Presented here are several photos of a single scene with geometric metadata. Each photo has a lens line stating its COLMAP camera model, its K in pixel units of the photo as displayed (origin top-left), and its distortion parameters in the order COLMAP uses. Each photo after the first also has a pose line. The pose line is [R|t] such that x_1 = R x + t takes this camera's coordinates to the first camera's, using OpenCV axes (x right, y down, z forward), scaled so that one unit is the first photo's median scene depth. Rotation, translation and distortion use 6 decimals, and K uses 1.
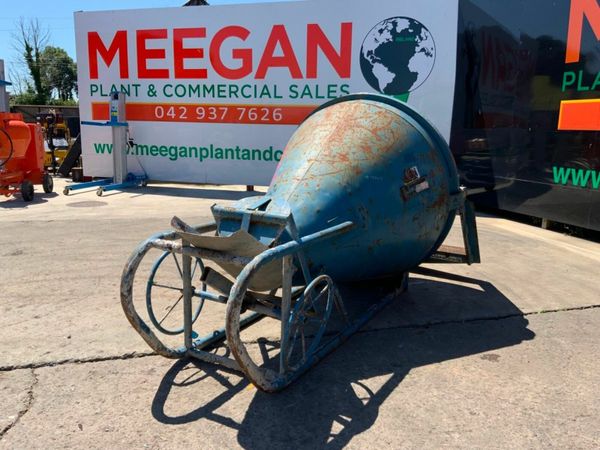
lens RADIAL K [[496.1, 0, 300.0], [0, 496.1, 225.0], [0, 0, 1]] dist [0.072765, -0.148314]
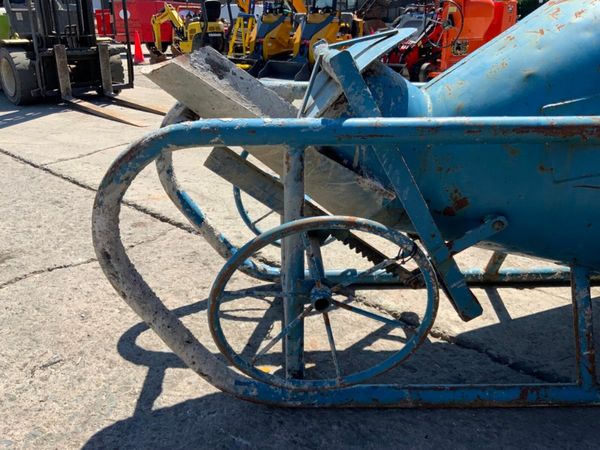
lens RADIAL K [[496.1, 0, 300.0], [0, 496.1, 225.0], [0, 0, 1]] dist [0.072765, -0.148314]
pose [[0.530932, 0.302754, -0.791486, 0.242117], [-0.158259, 0.952994, 0.258373, 0.008770], [0.832505, -0.011919, 0.553889, 0.537489]]
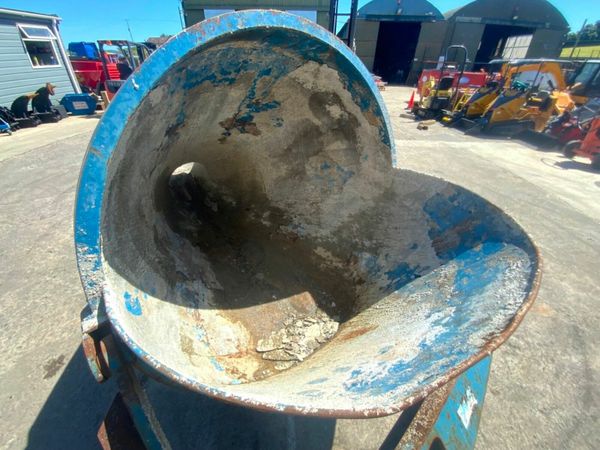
lens RADIAL K [[242.6, 0, 298.6], [0, 242.6, 224.3], [0, 0, 1]] dist [0.012996, -0.014959]
pose [[-0.319104, 0.489078, -0.811773, 0.405473], [-0.207369, 0.799765, 0.563359, -0.264540], [0.924755, 0.348106, -0.153789, 1.209638]]
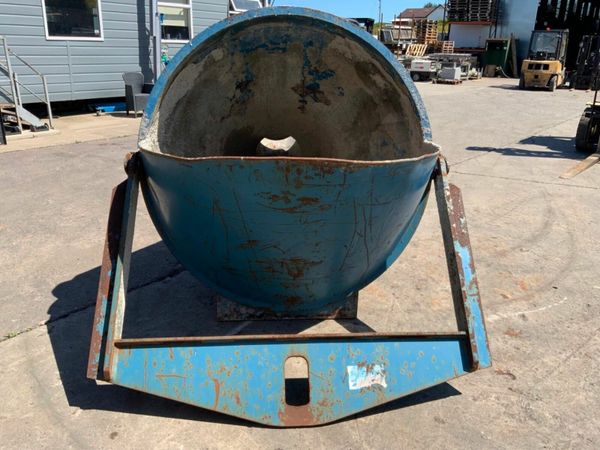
lens RADIAL K [[496.1, 0, 300.0], [0, 496.1, 225.0], [0, 0, 1]] dist [0.072765, -0.148314]
pose [[-0.828556, 0.145576, -0.540650, 0.548300], [-0.153704, 0.869373, 0.469643, -0.355886], [0.538396, 0.472226, -0.697949, 1.734958]]
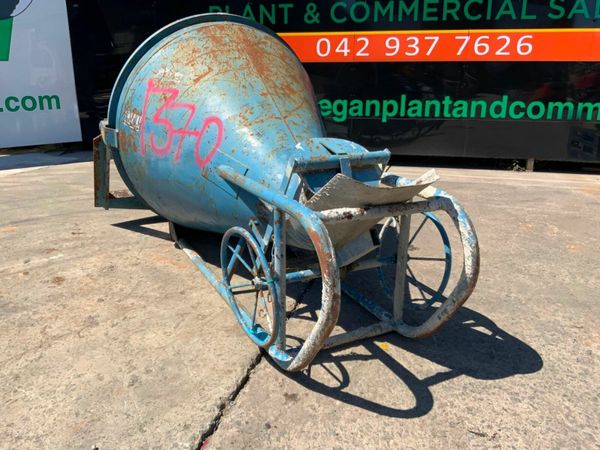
lens RADIAL K [[496.1, 0, 300.0], [0, 496.1, 225.0], [0, 0, 1]] dist [0.072765, -0.148314]
pose [[0.548618, -0.262603, 0.793762, -0.630029], [0.168045, 0.964653, 0.202994, -0.074484], [-0.819011, 0.022021, 0.573355, 0.446453]]
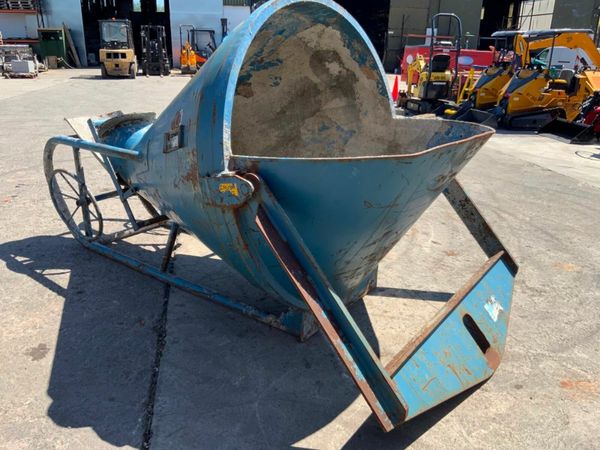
lens RADIAL K [[496.1, 0, 300.0], [0, 496.1, 225.0], [0, 0, 1]] dist [0.072765, -0.148314]
pose [[-0.112355, 0.307157, -0.945003, 0.864948], [-0.217082, 0.920465, 0.324991, -0.219531], [0.969666, 0.241657, -0.036740, 1.179915]]
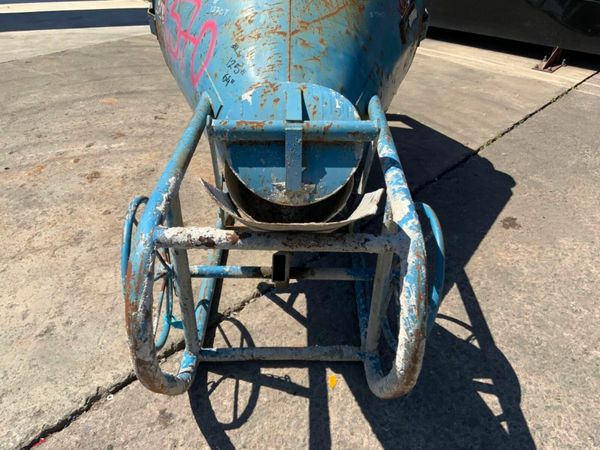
lens RADIAL K [[496.1, 0, 300.0], [0, 496.1, 225.0], [0, 0, 1]] dist [0.072765, -0.148314]
pose [[0.862325, -0.284460, 0.418901, -0.270278], [0.100704, 0.907106, 0.408677, -0.114524], [-0.496240, -0.310228, 0.810867, 0.397772]]
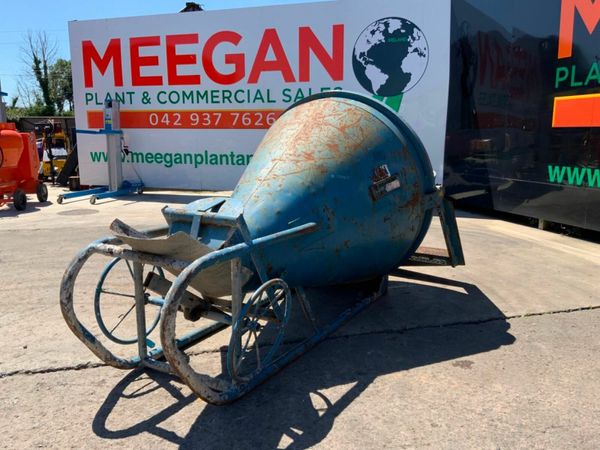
lens RADIAL K [[496.1, 0, 300.0], [0, 496.1, 225.0], [0, 0, 1]] dist [0.072765, -0.148314]
pose [[0.999643, -0.016175, -0.021256, 0.083153], [0.015893, 0.999784, -0.013367, 0.008491], [0.021467, 0.013025, 0.999685, 0.039452]]
